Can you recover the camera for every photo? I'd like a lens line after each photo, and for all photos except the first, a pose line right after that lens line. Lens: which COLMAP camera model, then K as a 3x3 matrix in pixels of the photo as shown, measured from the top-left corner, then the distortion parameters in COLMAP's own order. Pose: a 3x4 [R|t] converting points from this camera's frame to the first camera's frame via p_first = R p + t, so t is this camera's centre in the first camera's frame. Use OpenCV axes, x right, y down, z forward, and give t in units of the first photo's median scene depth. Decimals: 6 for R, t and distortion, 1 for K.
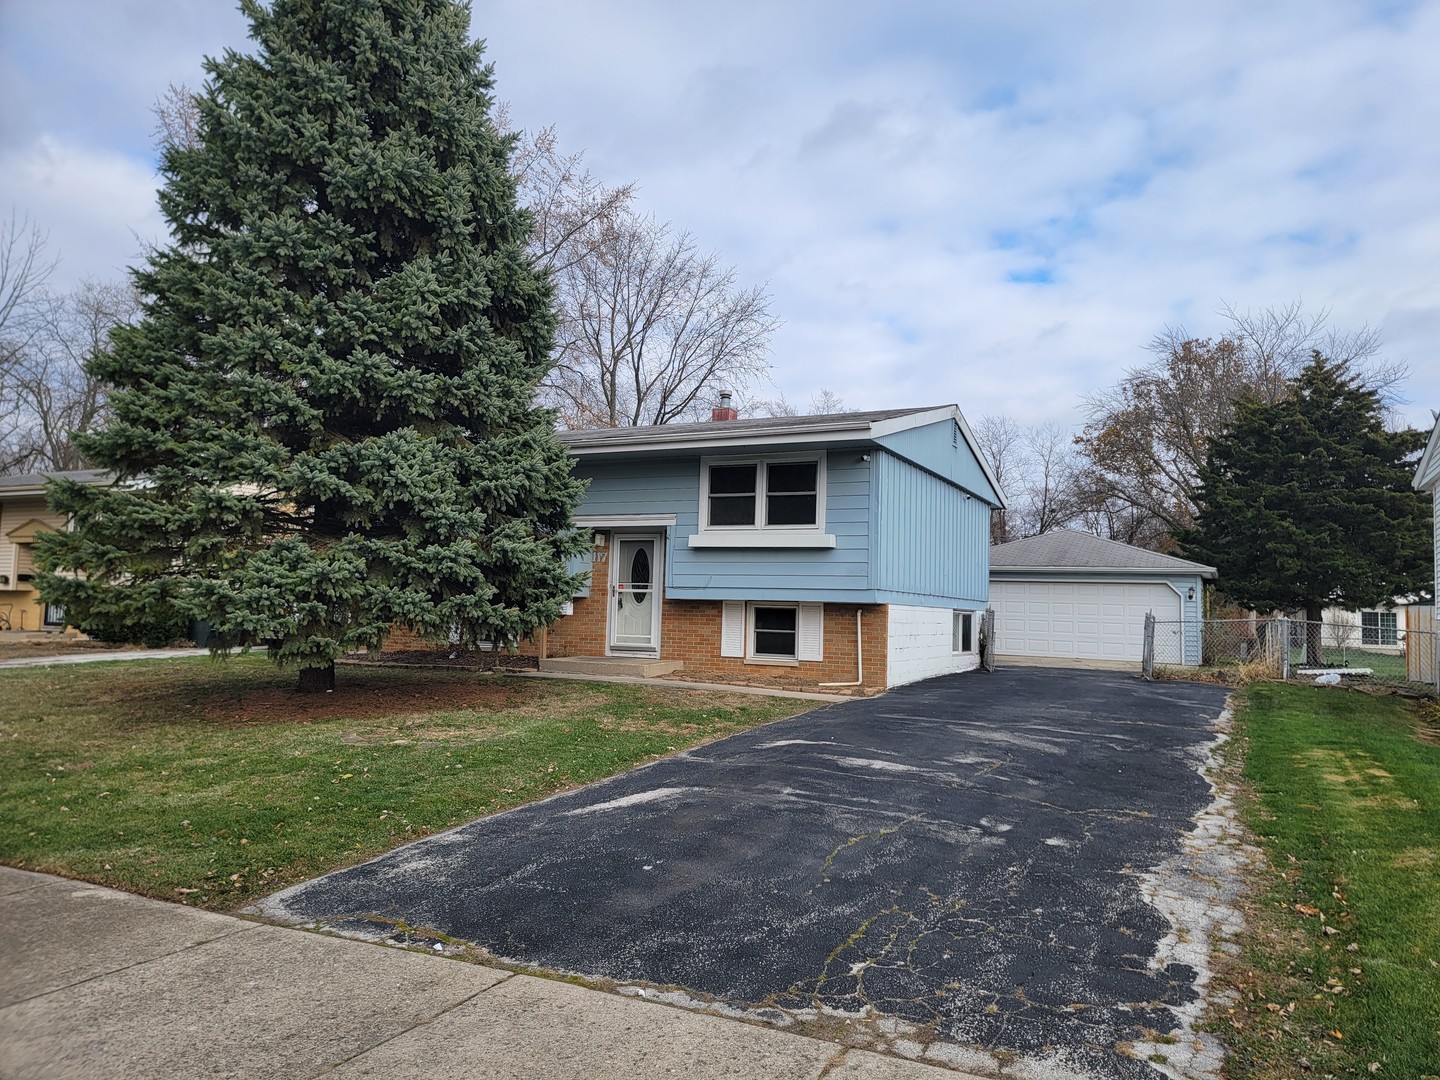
lens RADIAL K [[1002.2, 0, 735.9], [0, 1002.2, 542.3], [0, 0, 1]] dist [0.081165, -0.060817]
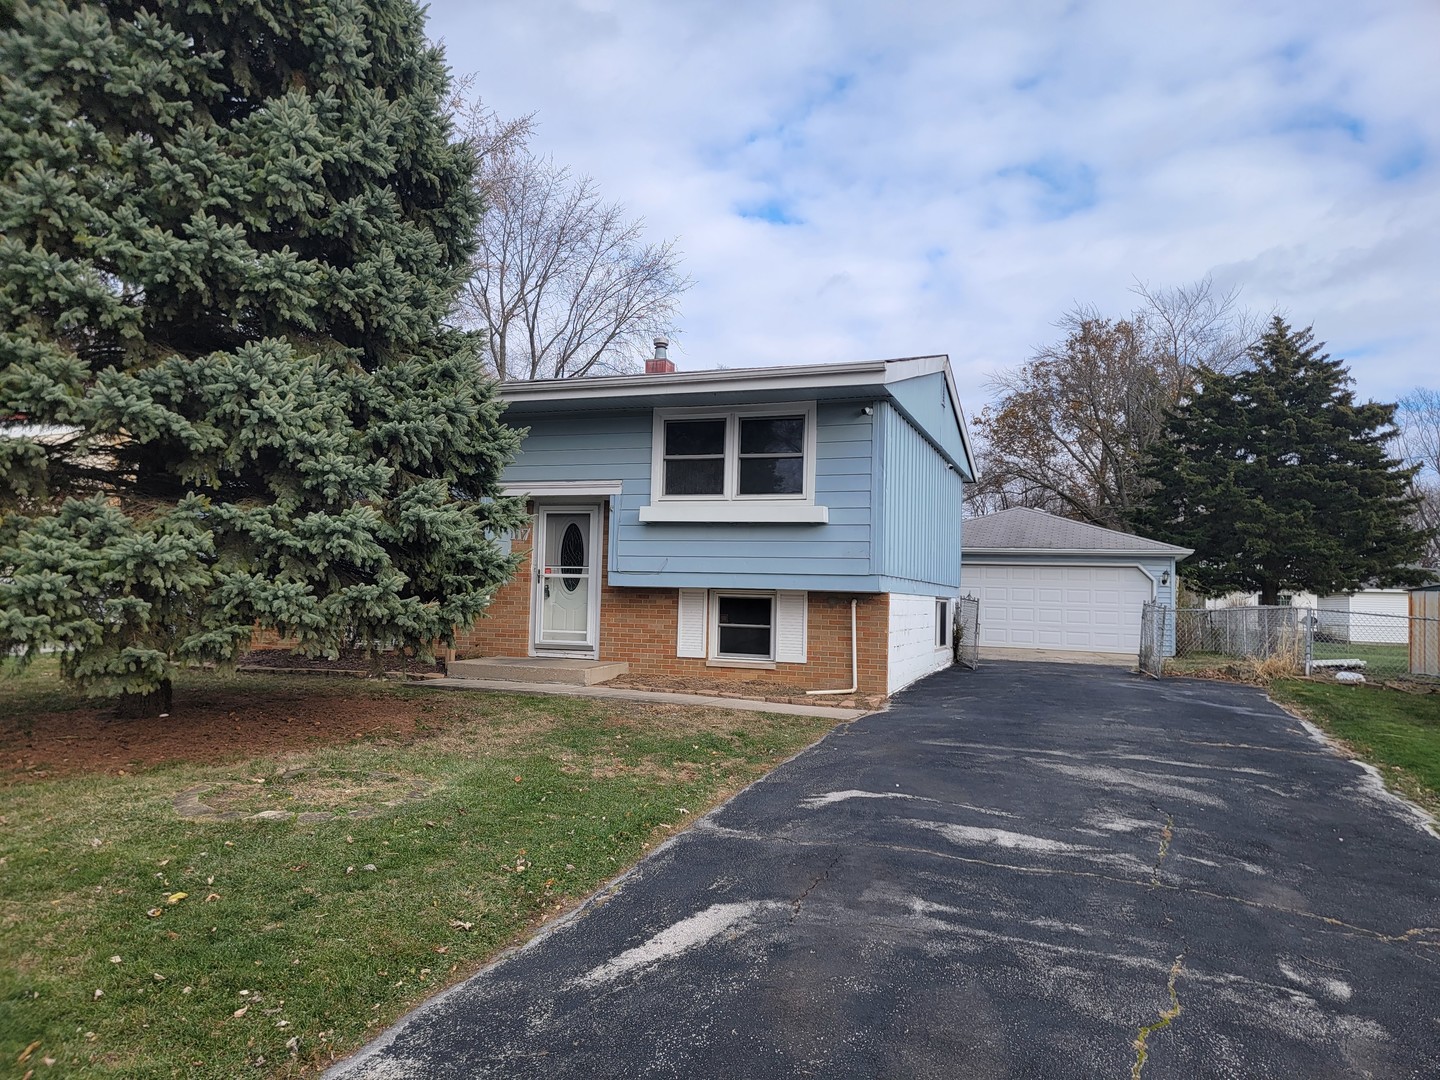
lens RADIAL K [[1002.2, 0, 708.5], [0, 1002.2, 547.6], [0, 0, 1]] dist [0.081165, -0.060817]
pose [[0.995424, 0.002903, 0.095510, -0.081724], [-0.005149, 0.999716, 0.023282, 0.007852], [-0.095415, -0.023668, 0.995156, 0.235368]]
